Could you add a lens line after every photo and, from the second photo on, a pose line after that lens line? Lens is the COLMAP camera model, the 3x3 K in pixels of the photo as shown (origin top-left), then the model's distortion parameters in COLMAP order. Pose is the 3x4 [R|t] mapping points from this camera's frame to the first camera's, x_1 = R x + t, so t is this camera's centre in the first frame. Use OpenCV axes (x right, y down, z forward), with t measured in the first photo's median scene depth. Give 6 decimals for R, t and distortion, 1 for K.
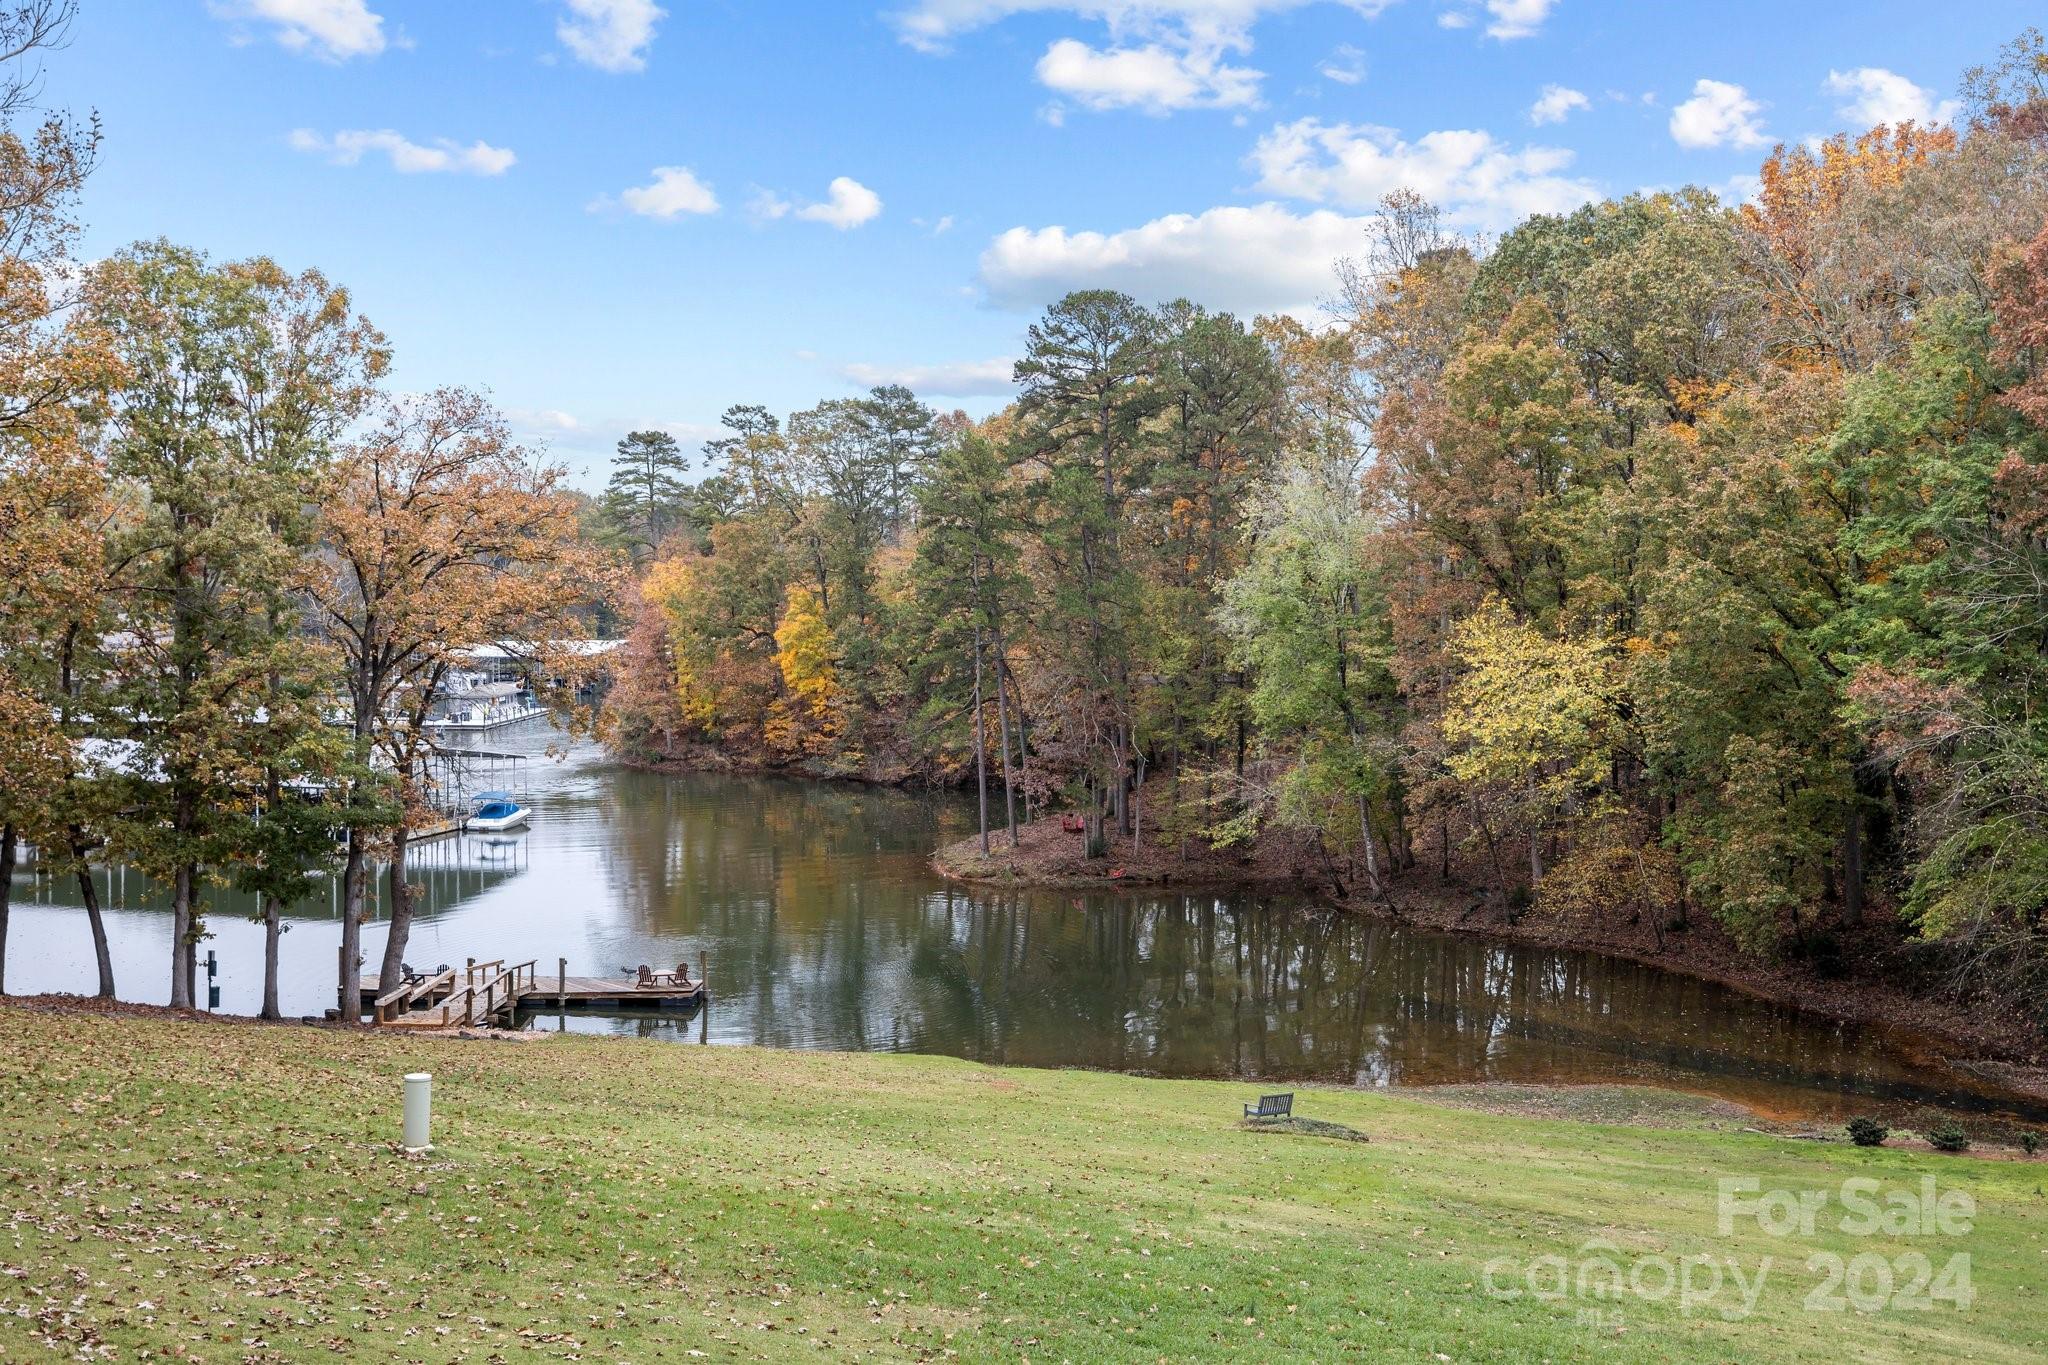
lens RADIAL K [[2061.5, 0, 1011.4], [0, 2061.5, 684.7], [0, 0, 1]] dist [0.095190, 0.000000]
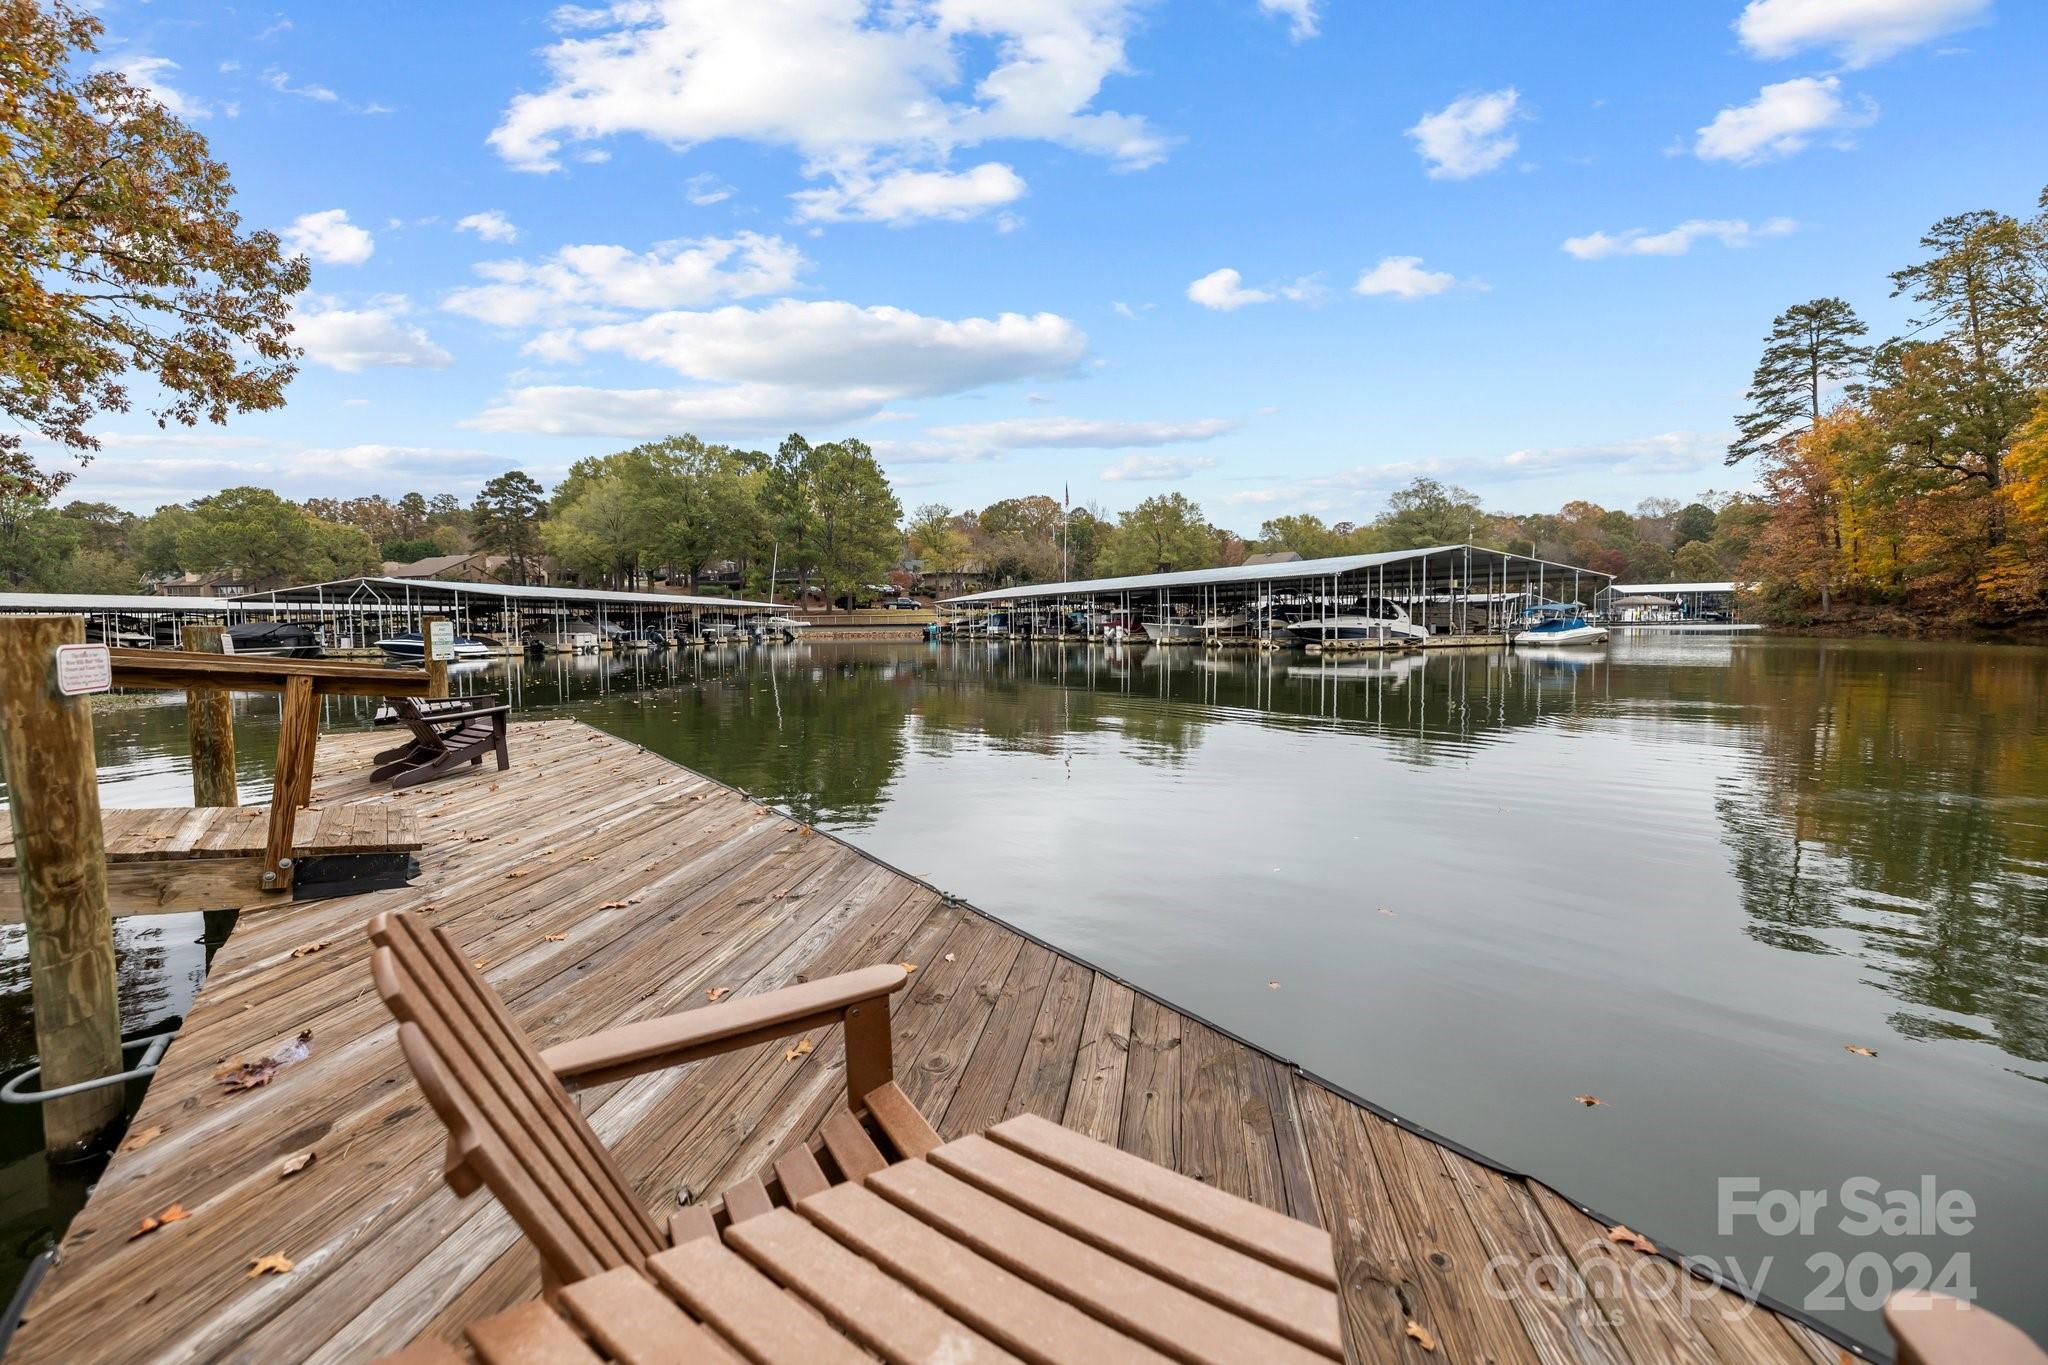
lens RADIAL K [[869.1, 0, 1037.1], [0, 869.1, 677.5], [0, 0, 1]] dist [0.001310, -0.000425]
pose [[0.621412, 0.034630, -0.782718, -0.079813], [-0.026121, 0.999383, 0.023479, 0.063592], [0.783048, 0.005855, 0.621934, 0.487677]]
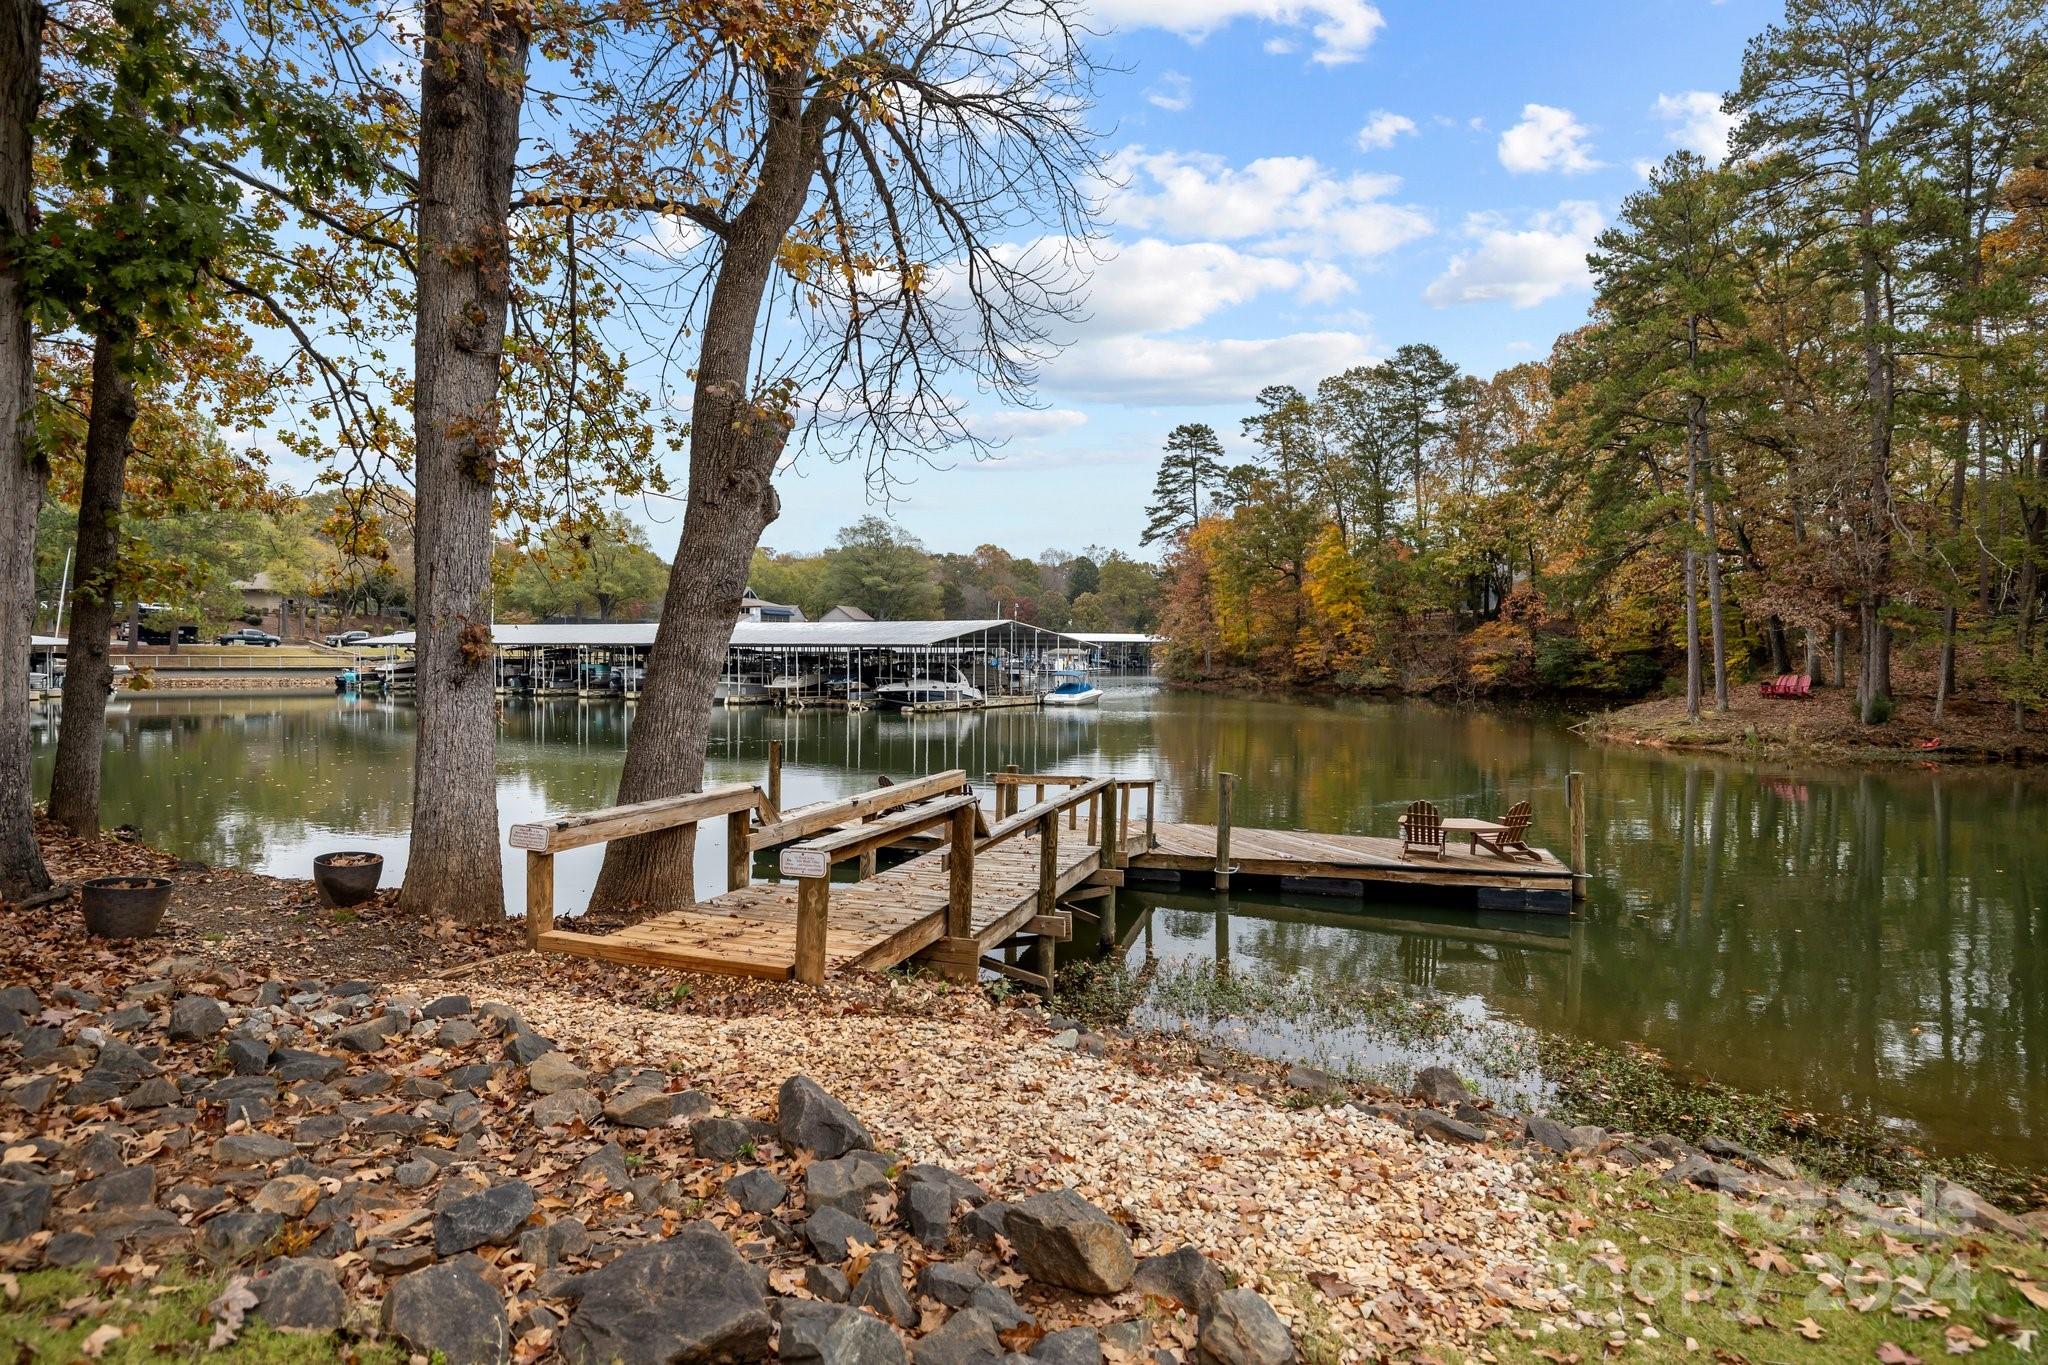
lens RADIAL K [[1071.1, 0, 1007.7], [0, 1071.1, 687.4], [0, 0, 1]] dist [0.005275, 0.000513]
pose [[0.954316, 0.010186, -0.298625, -0.093748], [-0.017146, 0.999639, -0.020697, 0.057823], [0.298306, 0.024871, 0.954146, 0.378647]]
